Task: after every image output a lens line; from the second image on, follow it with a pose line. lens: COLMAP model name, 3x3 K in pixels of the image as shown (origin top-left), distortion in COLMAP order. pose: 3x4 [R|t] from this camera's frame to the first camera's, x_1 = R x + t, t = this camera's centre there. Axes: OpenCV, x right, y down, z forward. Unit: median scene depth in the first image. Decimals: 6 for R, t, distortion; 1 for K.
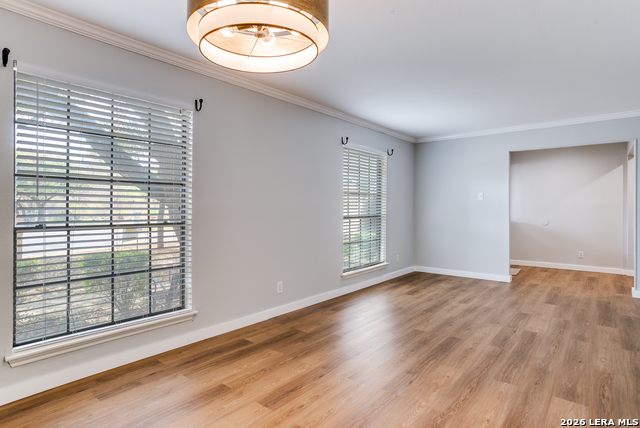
lens RADIAL K [[349.3, 0, 318.7], [0, 349.3, 208.6], [0, 0, 1]] dist [-0.069117, 0.046855]
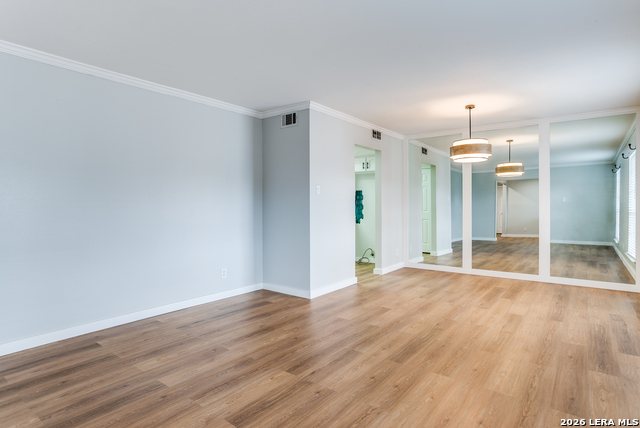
lens RADIAL K [[349.3, 0, 318.7], [0, 349.3, 208.6], [0, 0, 1]] dist [-0.069117, 0.046855]
pose [[-0.999484, 0.005226, -0.031703, 0.648211], [0.004675, 0.999837, 0.017412, -0.006968], [0.031789, 0.017255, -0.999346, 1.931872]]
